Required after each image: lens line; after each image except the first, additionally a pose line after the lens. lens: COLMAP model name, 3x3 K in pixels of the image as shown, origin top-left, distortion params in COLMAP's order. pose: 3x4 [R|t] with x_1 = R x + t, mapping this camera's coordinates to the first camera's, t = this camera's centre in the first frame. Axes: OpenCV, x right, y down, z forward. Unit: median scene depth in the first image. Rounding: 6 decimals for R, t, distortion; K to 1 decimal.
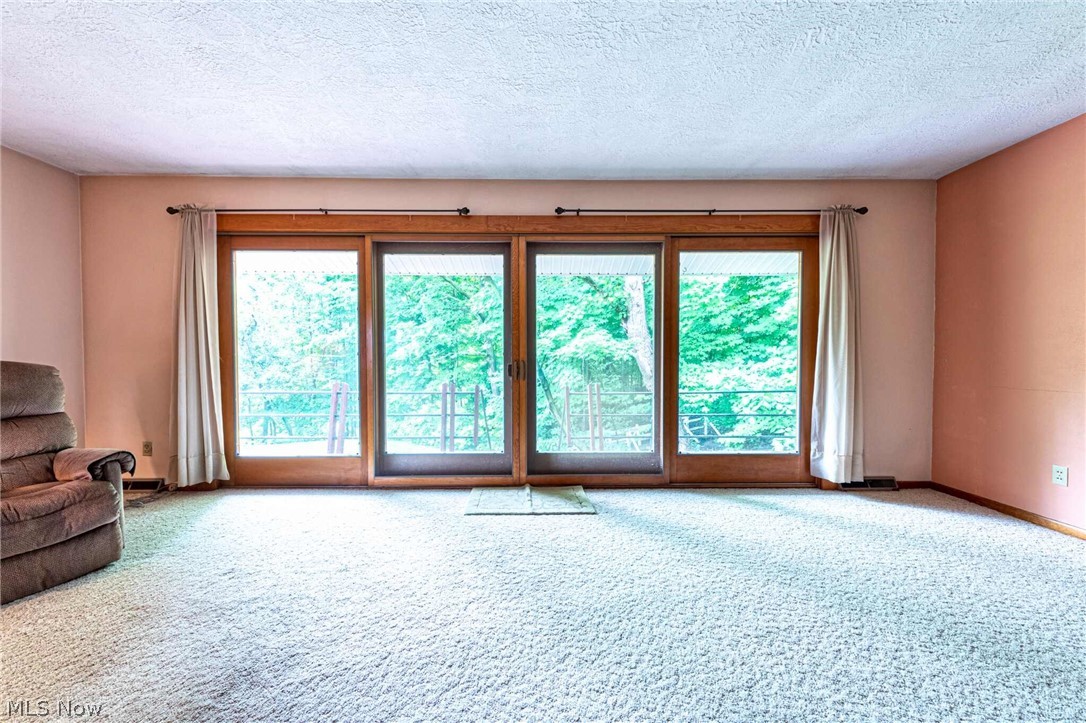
lens RADIAL K [[393.4, 0, 543.3], [0, 393.4, 367.2], [0, 0, 1]] dist [0.000369, -0.000023]
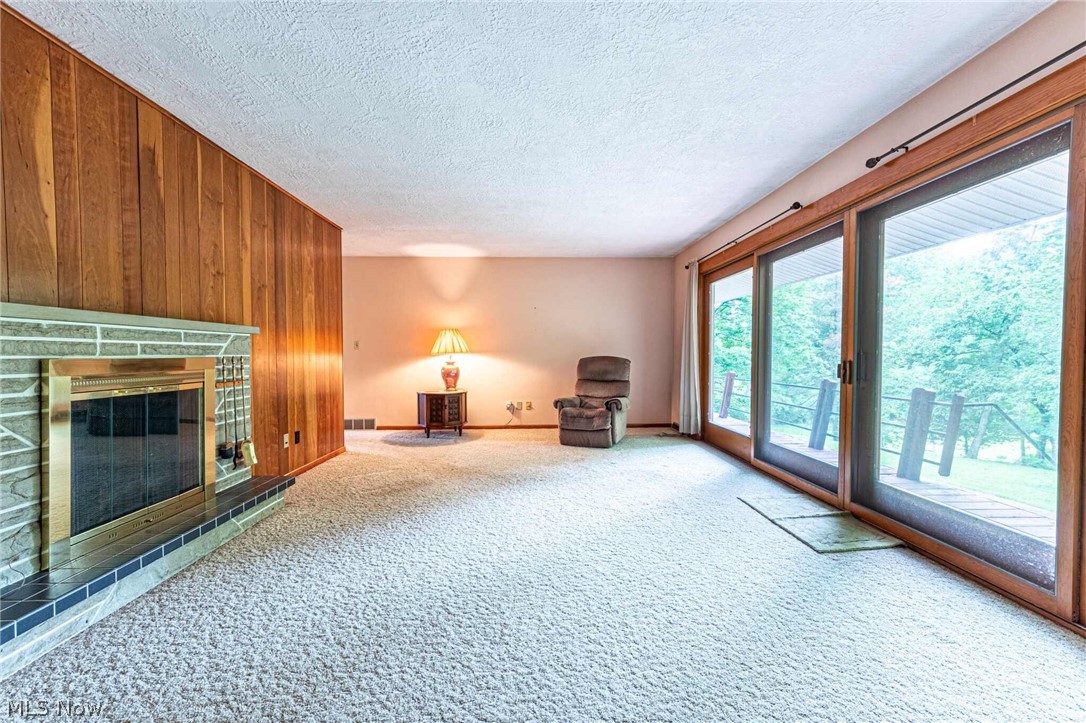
lens RADIAL K [[420.5, 0, 570.9], [0, 420.5, 368.8], [0, 0, 1]] dist [0.000405, -0.003456]
pose [[0.093209, 0.035038, -0.995030, 0.788480], [-0.022953, 0.999191, 0.033034, -0.015157], [0.995382, 0.019760, 0.093937, 0.349131]]
